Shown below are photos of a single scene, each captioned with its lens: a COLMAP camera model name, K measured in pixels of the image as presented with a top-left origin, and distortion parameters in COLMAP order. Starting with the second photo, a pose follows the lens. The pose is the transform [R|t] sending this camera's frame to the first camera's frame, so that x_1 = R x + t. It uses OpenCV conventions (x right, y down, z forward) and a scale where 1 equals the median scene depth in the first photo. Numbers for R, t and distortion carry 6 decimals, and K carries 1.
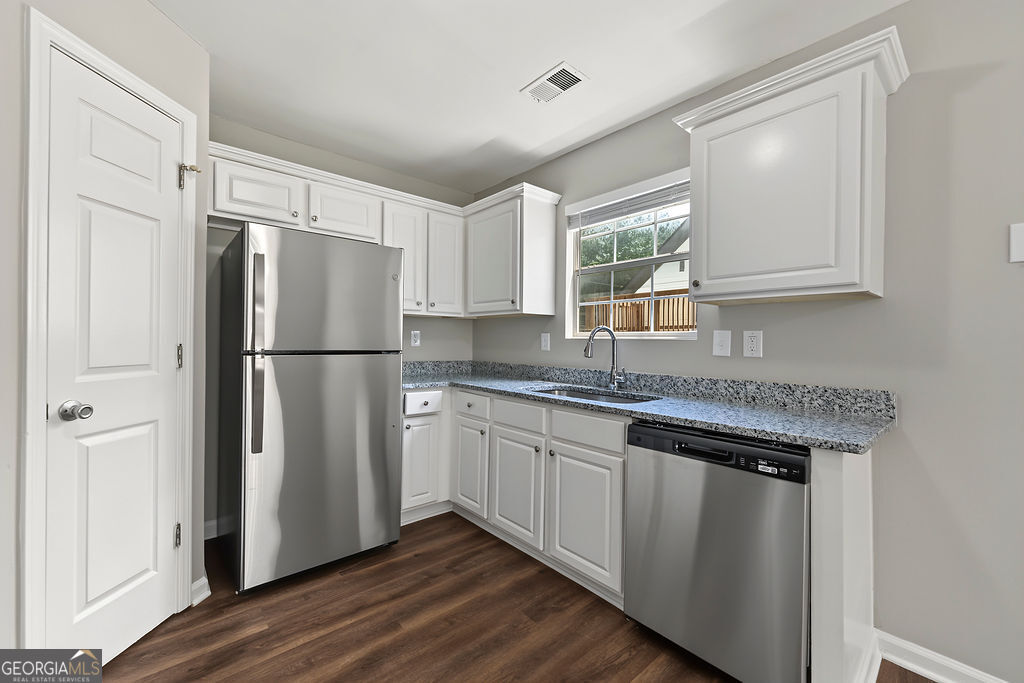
lens RADIAL K [[410.6, 0, 510.0], [0, 410.6, 340.9], [0, 0, 1]] dist [0.002857, -0.001178]
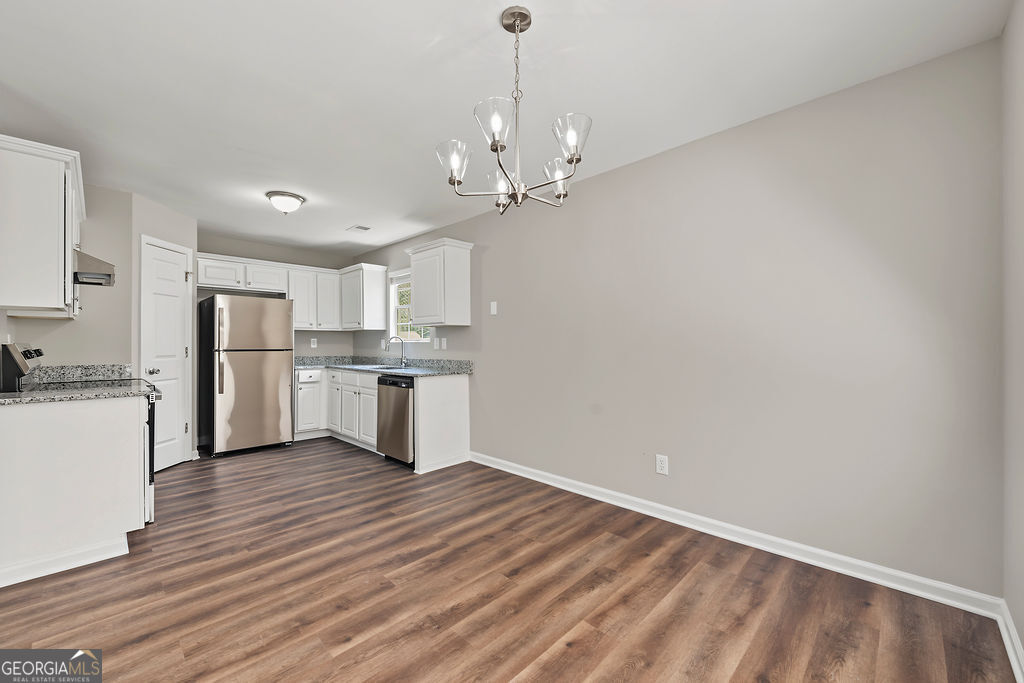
lens RADIAL K [[410.6, 0, 513.8], [0, 410.6, 343.5], [0, 0, 1]] dist [0.002857, -0.001178]
pose [[0.996846, -0.013825, 0.078151, 0.621047], [0.013829, 0.999904, 0.000485, 0.007847], [-0.078150, 0.000597, 0.996941, -1.049425]]
